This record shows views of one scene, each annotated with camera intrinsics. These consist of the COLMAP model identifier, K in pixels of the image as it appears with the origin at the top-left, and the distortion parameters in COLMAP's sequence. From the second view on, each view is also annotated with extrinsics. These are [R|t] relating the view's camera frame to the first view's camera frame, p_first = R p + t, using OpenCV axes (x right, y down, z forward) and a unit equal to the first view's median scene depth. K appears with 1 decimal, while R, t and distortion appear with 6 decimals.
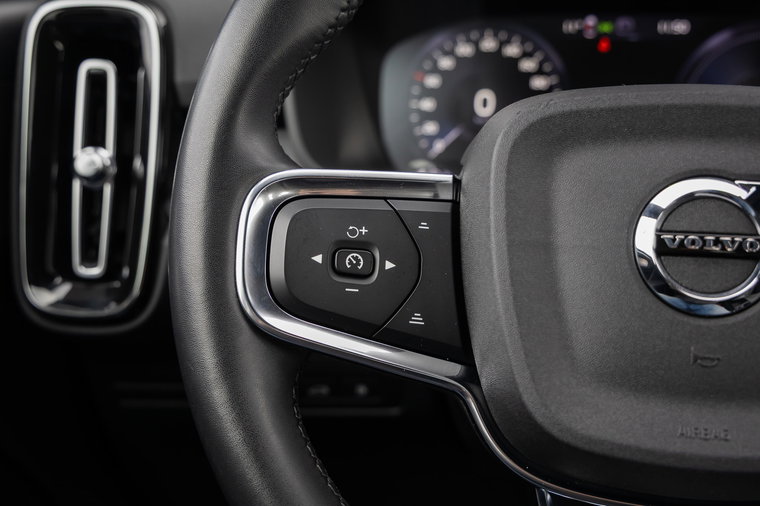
lens RADIAL K [[868.6, 0, 380.0], [0, 868.6, 253.0], [0, 0, 1]] dist [0.049497, 0.008886]
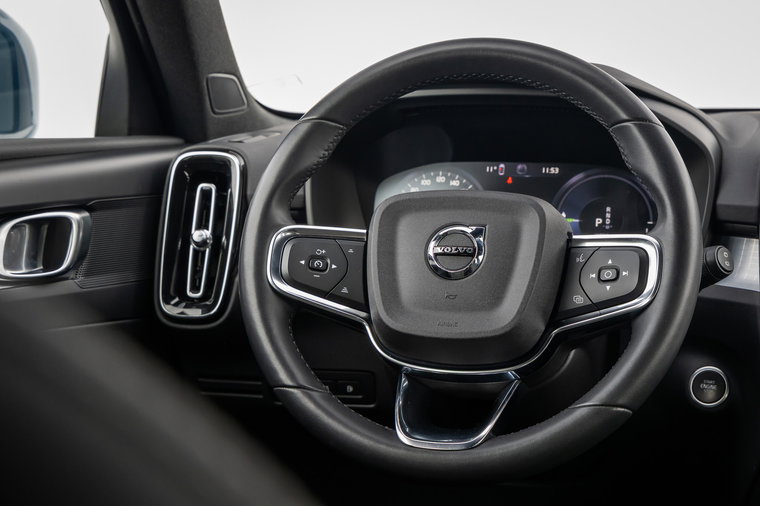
lens RADIAL K [[1363.6, 0, 380.0], [0, 1363.6, 253.0], [0, 0, 1]] dist [-0.012418, 0.048767]
pose [[0.991306, 0.016533, -0.130535, 0.583481], [-0.042350, 0.979373, -0.197572, 0.665633], [0.124576, 0.201383, 0.971559, -2.405538]]
